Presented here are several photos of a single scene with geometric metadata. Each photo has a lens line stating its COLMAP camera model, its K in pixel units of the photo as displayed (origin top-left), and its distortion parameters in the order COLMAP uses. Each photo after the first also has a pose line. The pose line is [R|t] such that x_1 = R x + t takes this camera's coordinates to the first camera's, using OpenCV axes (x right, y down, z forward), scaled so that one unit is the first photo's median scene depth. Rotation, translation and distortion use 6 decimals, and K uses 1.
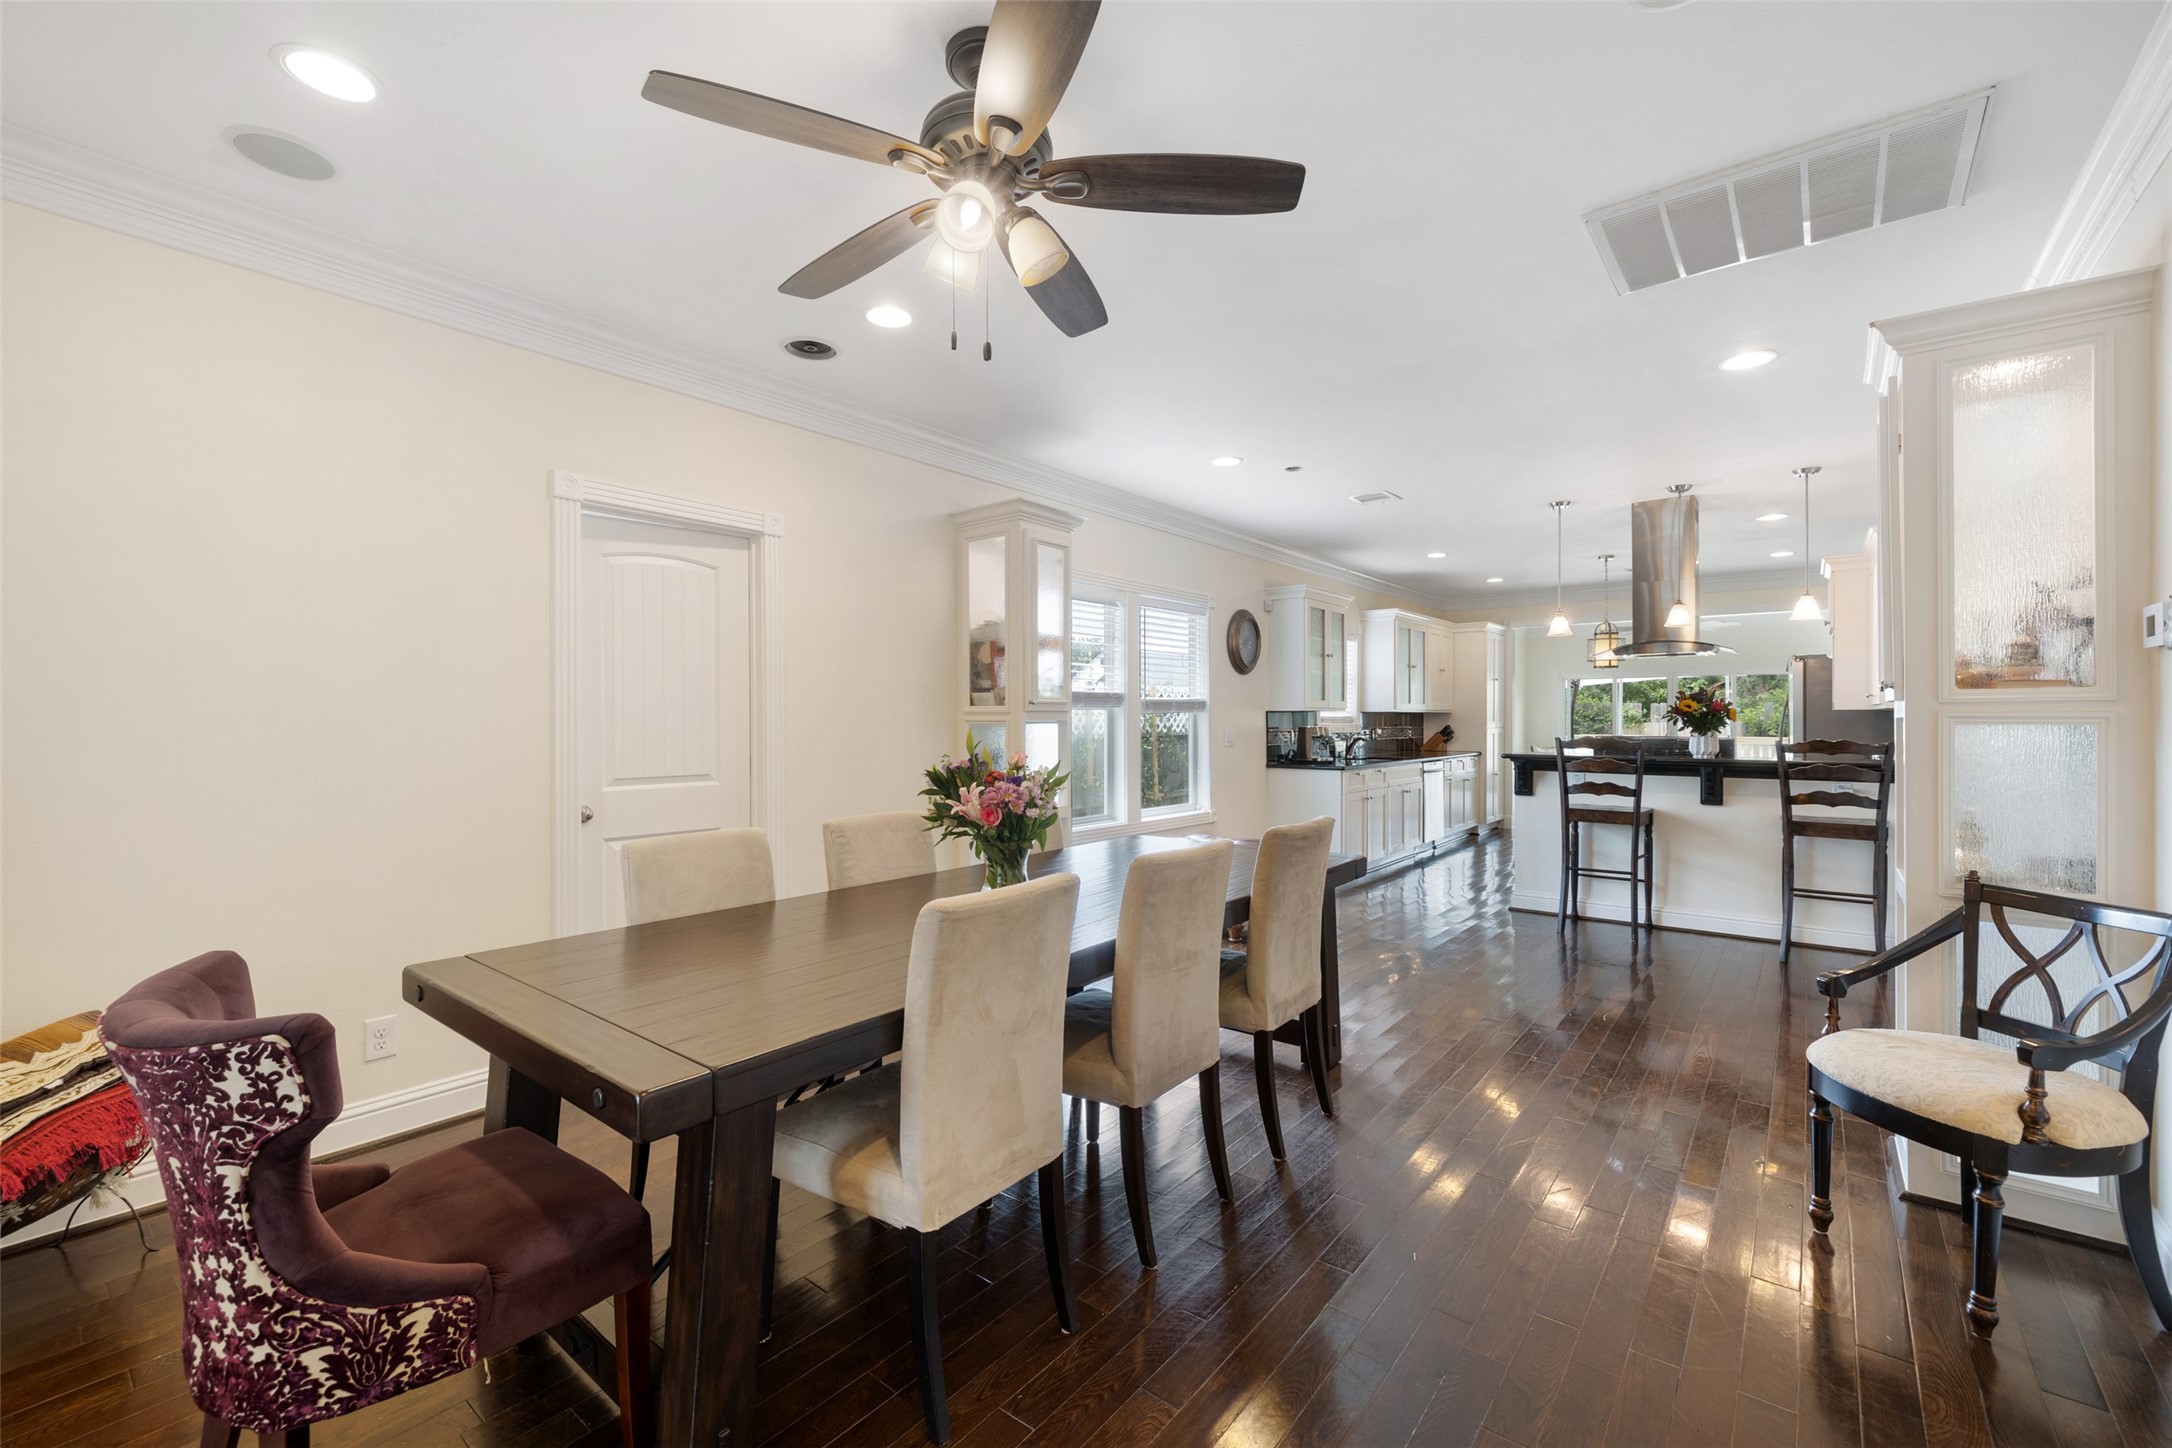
lens RADIAL K [[913.9, 0, 1076.5], [0, 913.9, 729.2], [0, 0, 1]] dist [-0.000037, -0.000168]
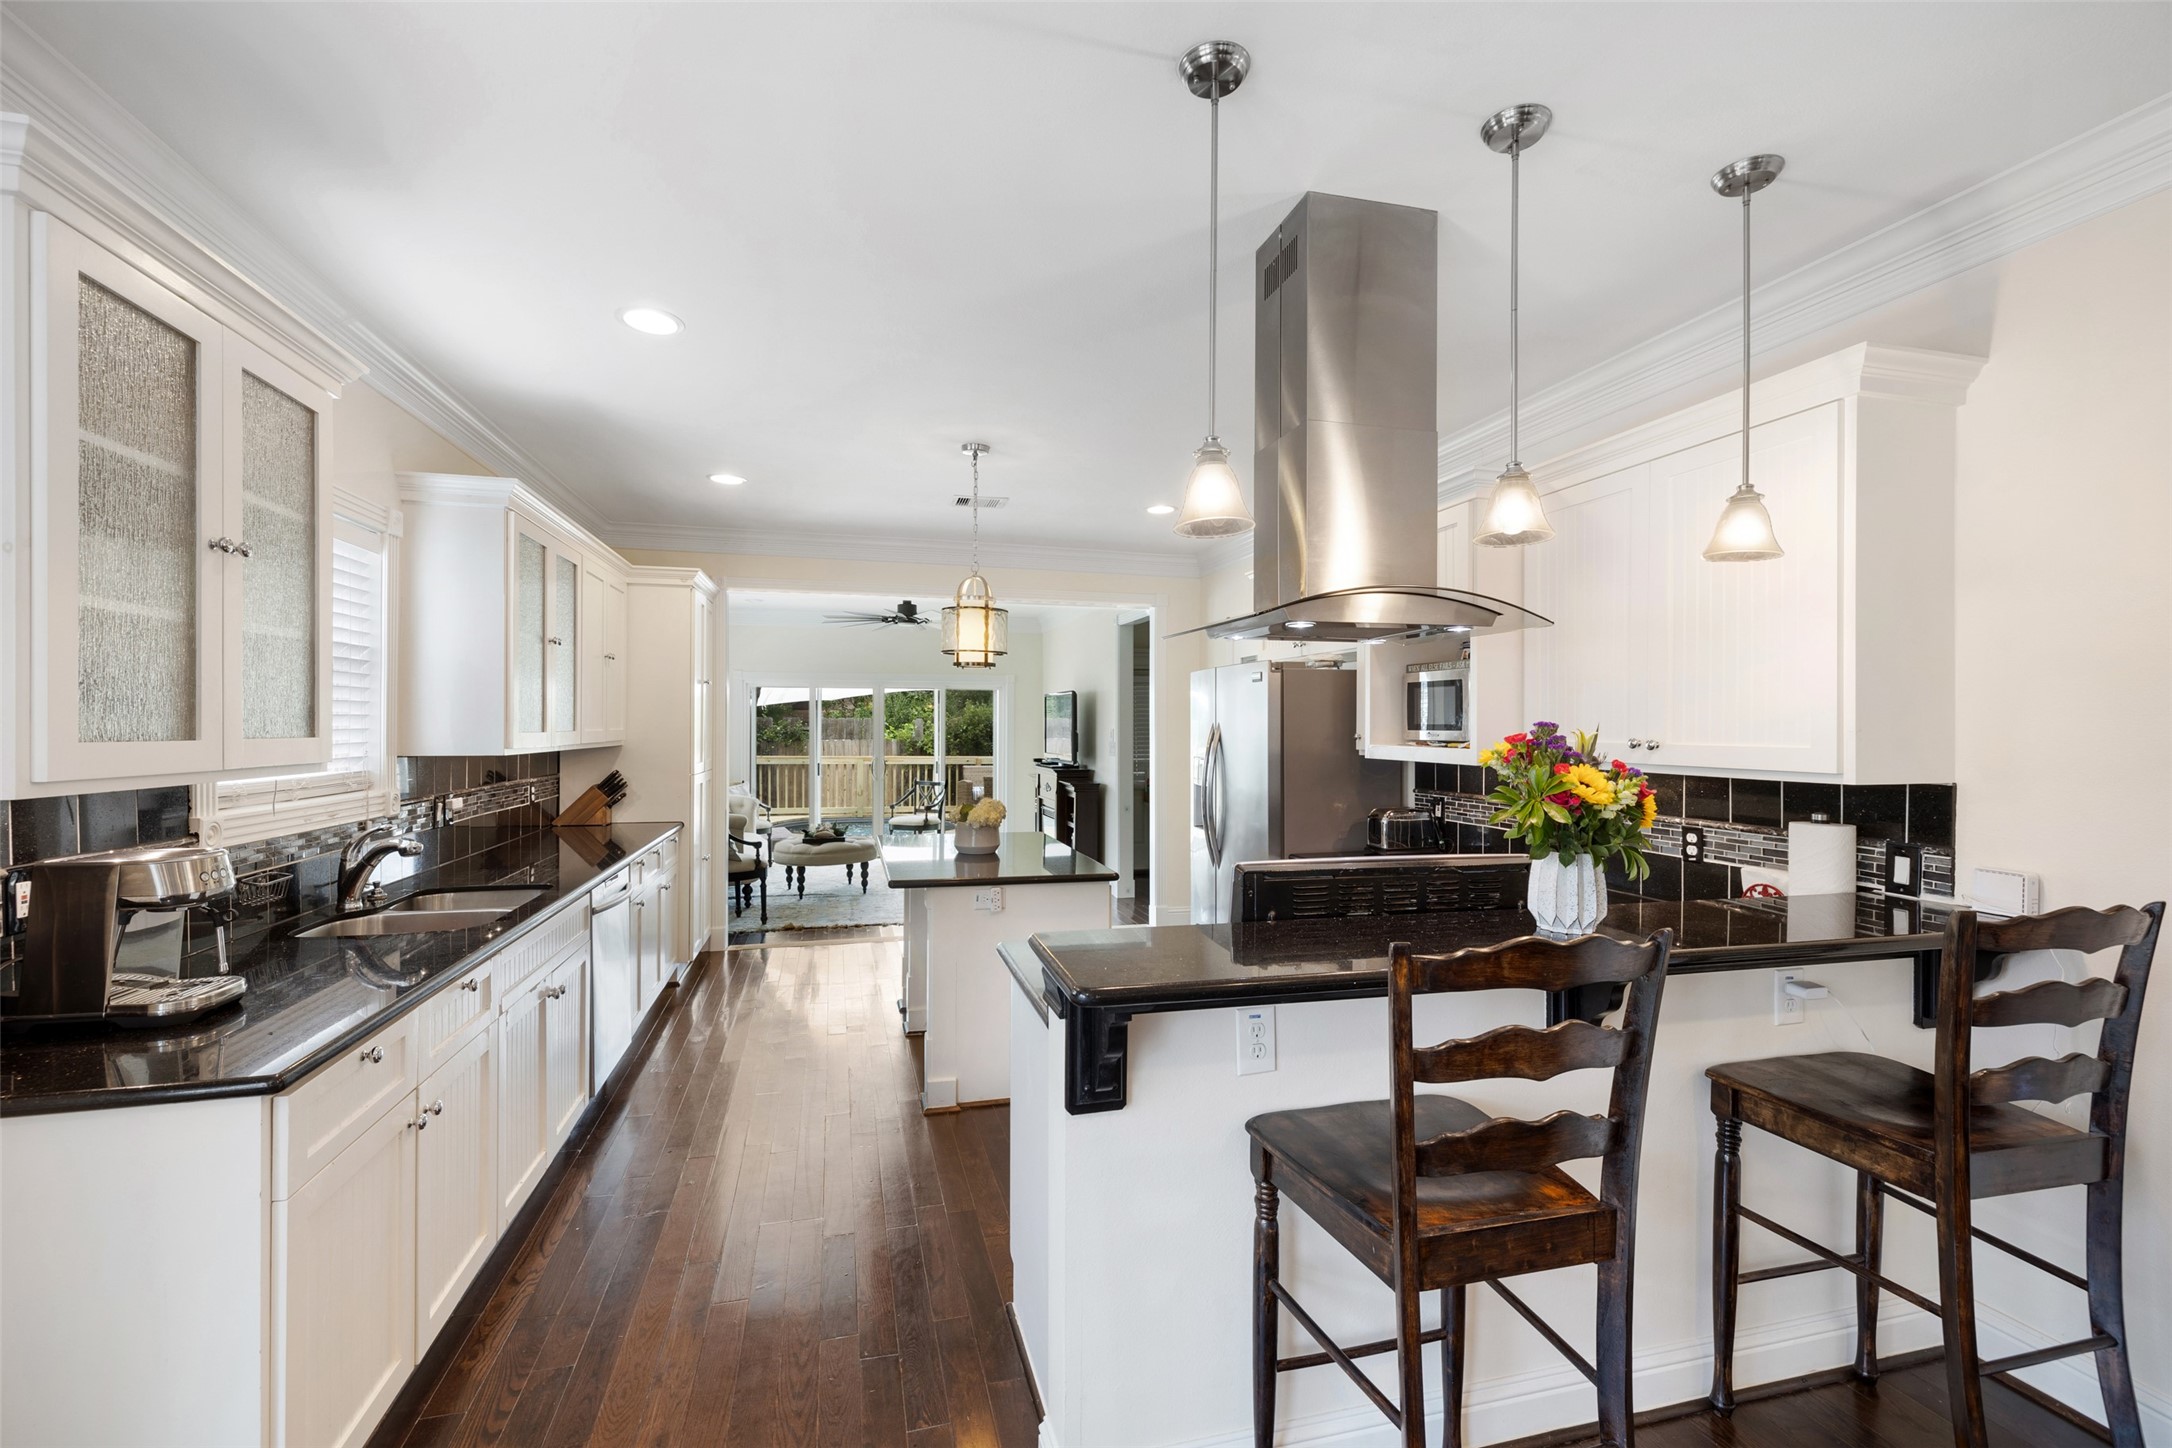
lens RADIAL K [[913.9, 0, 1076.5], [0, 913.9, 729.2], [0, 0, 1]] dist [-0.000037, -0.000168]
pose [[0.597356, 0.000025, 0.801976, 0.176668], [0.007112, 0.999961, -0.005328, -0.026295], [-0.801945, 0.008887, 0.597332, 0.554723]]
